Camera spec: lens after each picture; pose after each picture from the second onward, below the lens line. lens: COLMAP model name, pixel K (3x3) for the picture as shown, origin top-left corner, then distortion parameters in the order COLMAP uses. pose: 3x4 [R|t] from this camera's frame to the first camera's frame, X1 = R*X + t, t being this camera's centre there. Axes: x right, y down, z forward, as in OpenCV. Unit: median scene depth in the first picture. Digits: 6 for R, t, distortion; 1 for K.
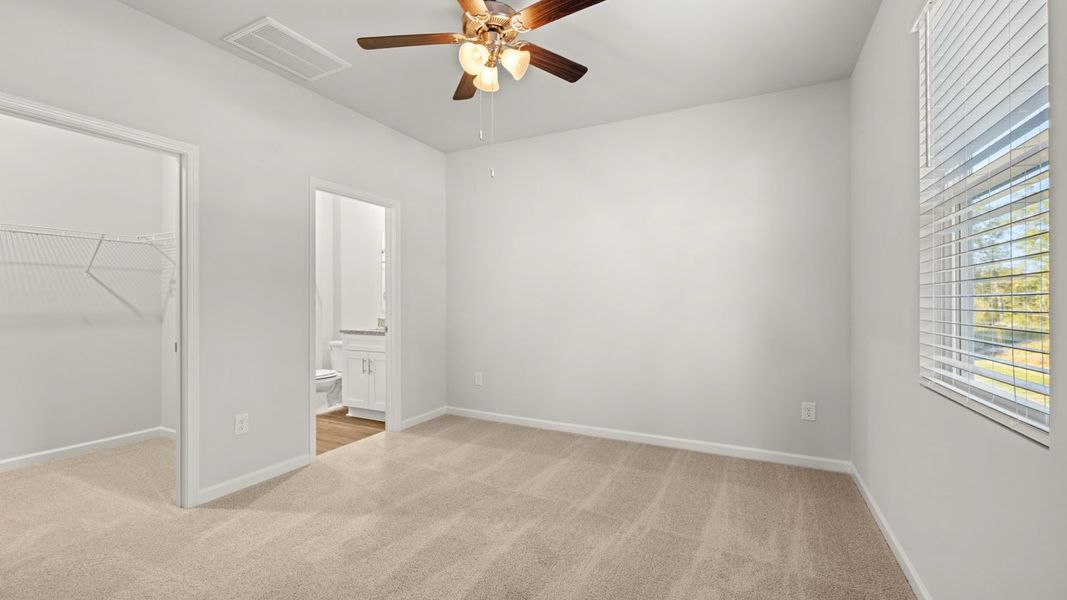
lens RADIAL K [[444.4, 0, 529.1], [0, 444.4, 302.8], [0, 0, 1]] dist [0.000214, 0.000070]
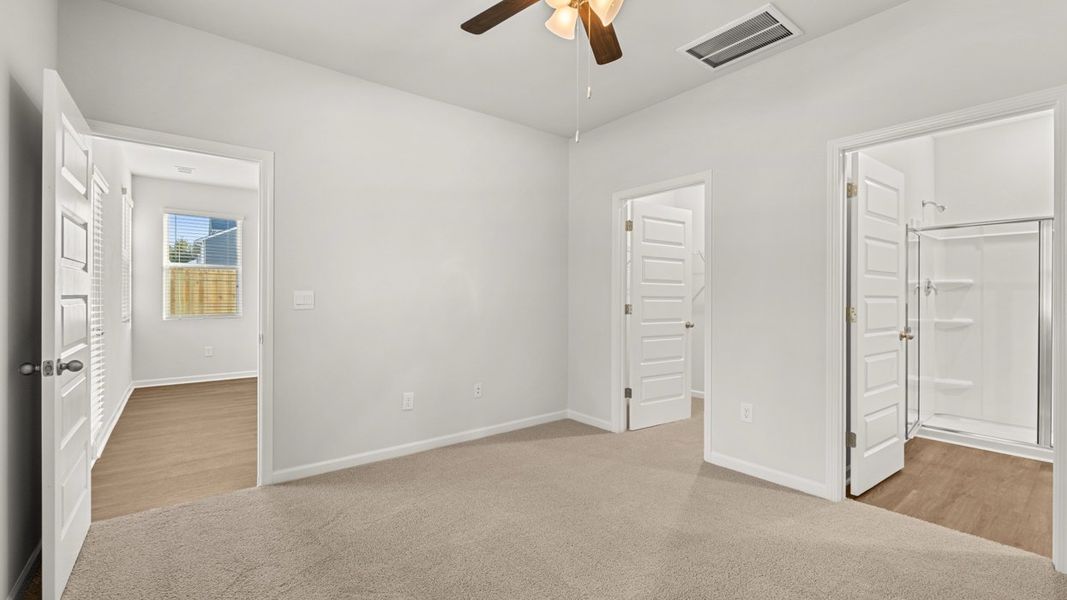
lens RADIAL K [[444.4, 0, 529.1], [0, 444.4, 302.8], [0, 0, 1]] dist [0.000214, 0.000070]
pose [[-0.415418, 0.020685, -0.909396, 0.479360], [0.000867, 0.999750, 0.022344, -0.012512], [0.909630, 0.008494, -0.415332, 0.883415]]
